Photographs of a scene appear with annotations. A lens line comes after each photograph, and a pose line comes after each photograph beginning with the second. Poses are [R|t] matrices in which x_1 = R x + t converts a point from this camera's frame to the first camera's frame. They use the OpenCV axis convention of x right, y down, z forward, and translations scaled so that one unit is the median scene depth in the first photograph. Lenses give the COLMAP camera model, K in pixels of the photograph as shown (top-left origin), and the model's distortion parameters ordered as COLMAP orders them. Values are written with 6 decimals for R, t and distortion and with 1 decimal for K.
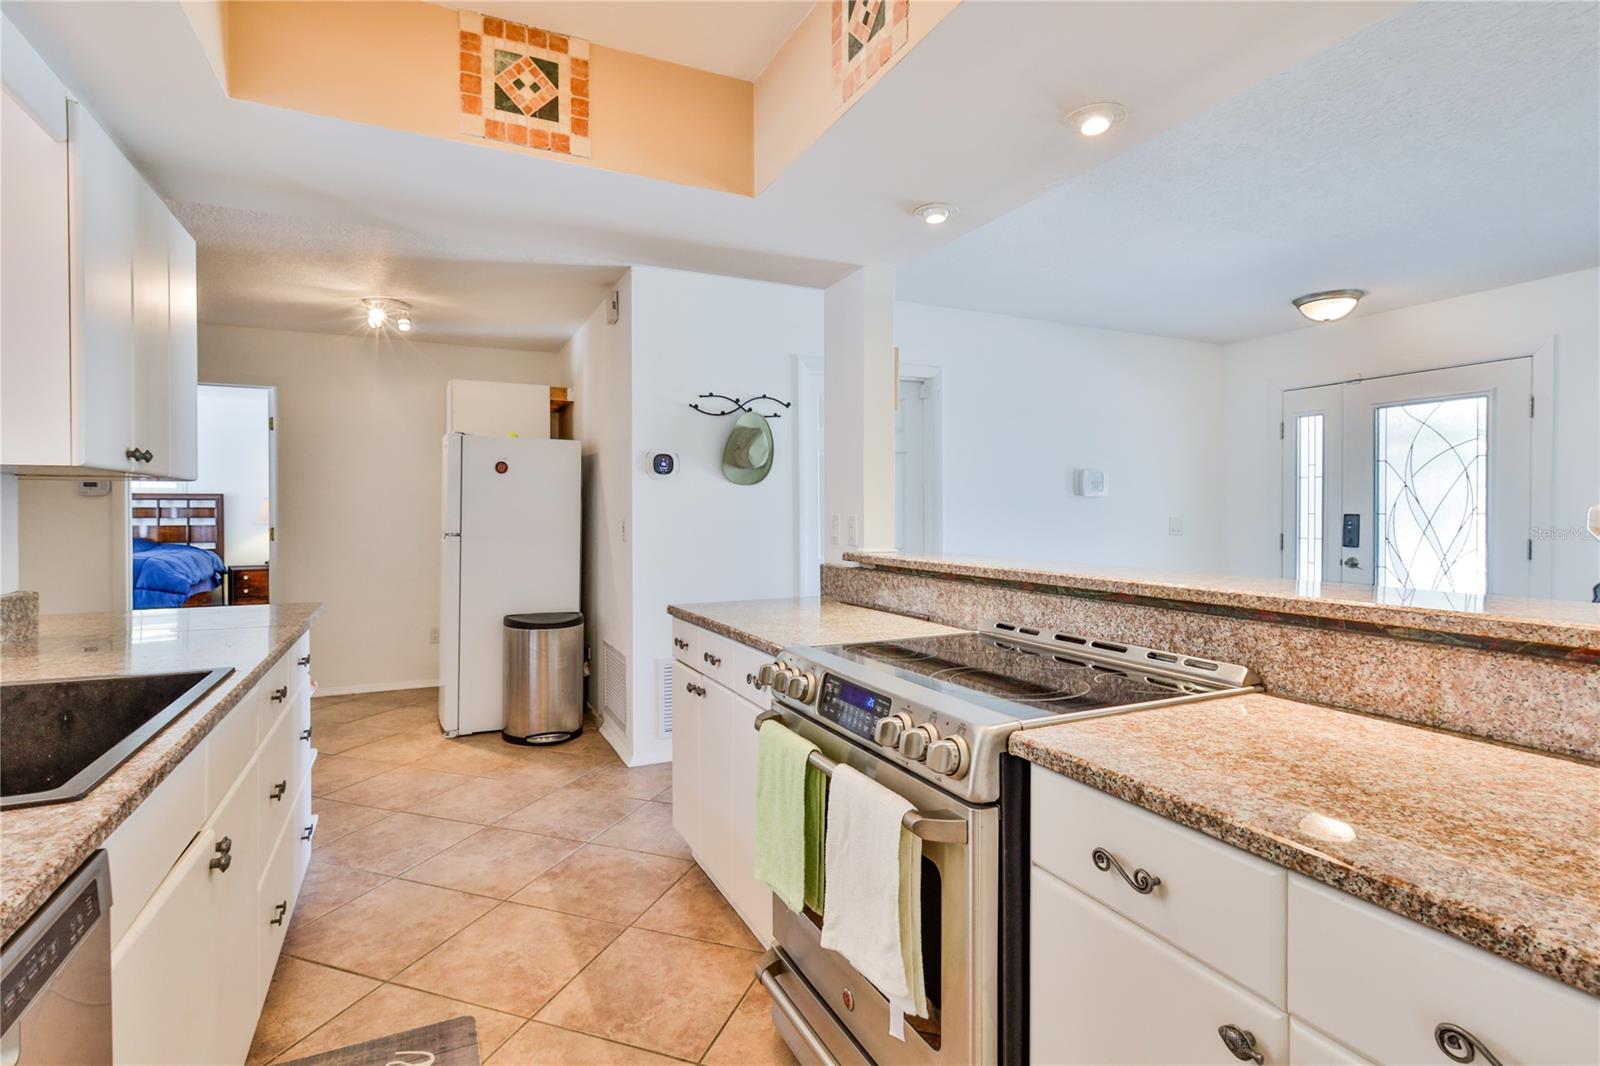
lens RADIAL K [[734.3, 0, 800.0], [0, 734.3, 533.0], [0, 0, 1]] dist [-0.002131, -0.000220]
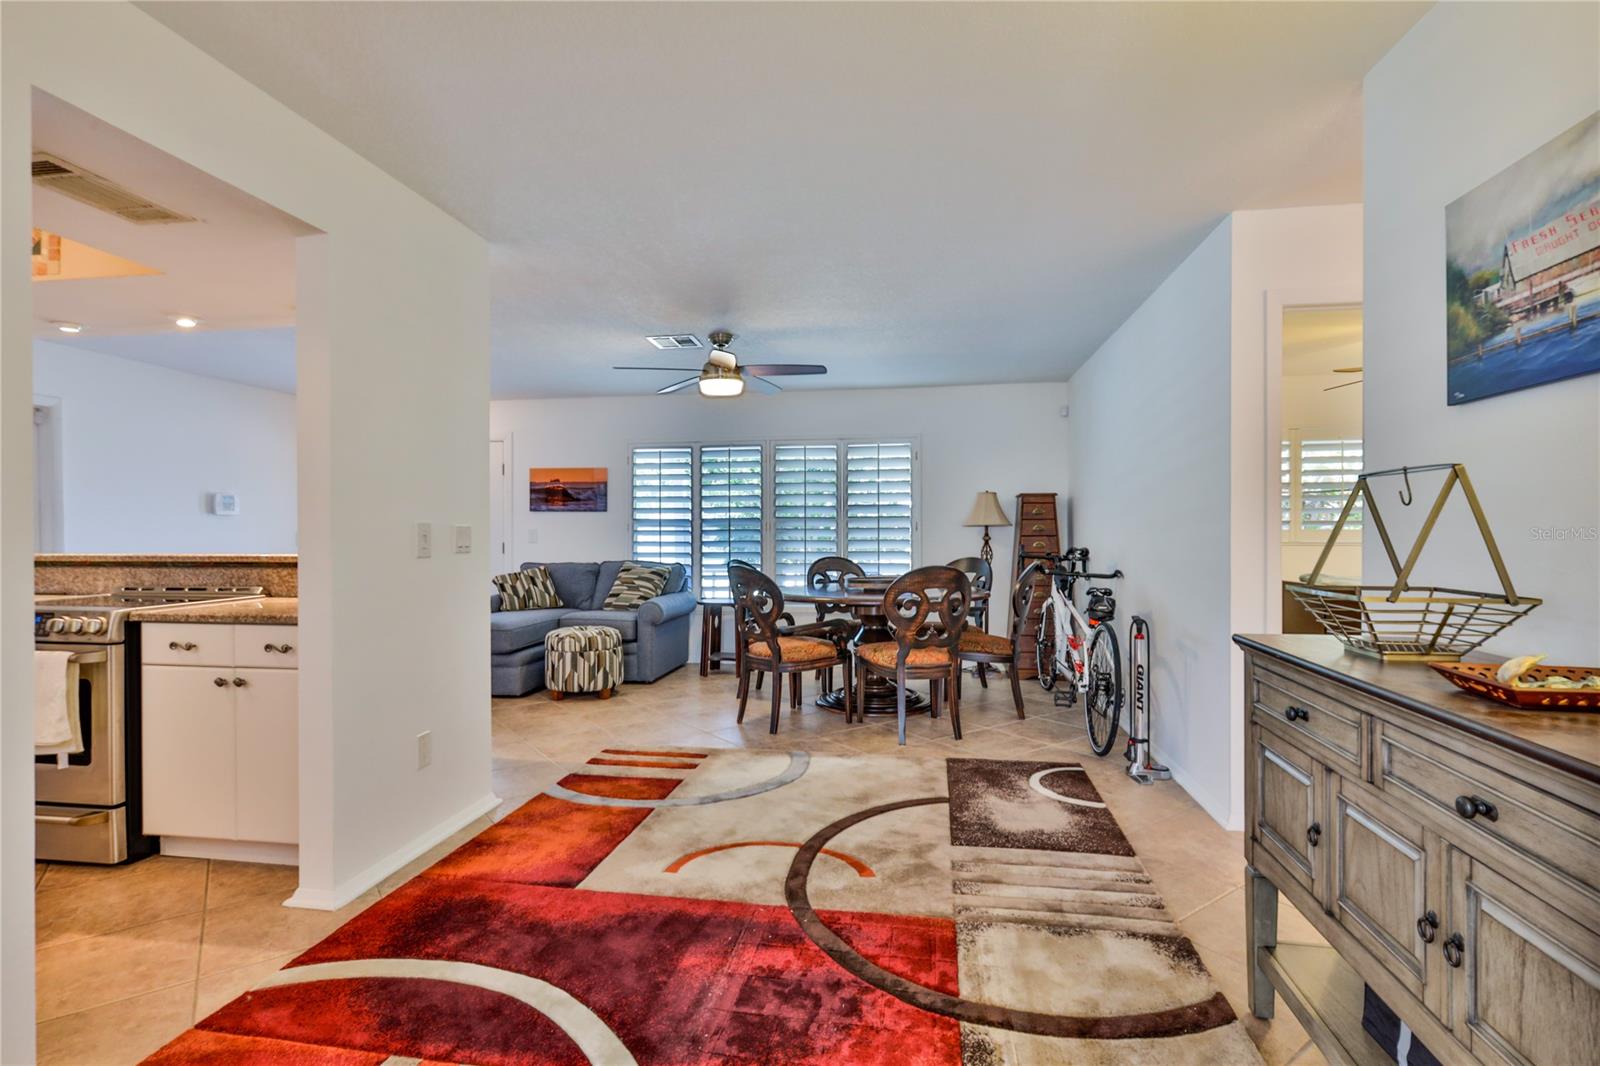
lens RADIAL K [[734.3, 0, 800.0], [0, 734.3, 533.0], [0, 0, 1]] dist [-0.002131, -0.000220]
pose [[0.540269, -0.006917, 0.841464, -0.485259], [0.029800, 0.999496, -0.010916, 0.094901], [-0.840965, 0.030973, 0.540203, -1.911318]]
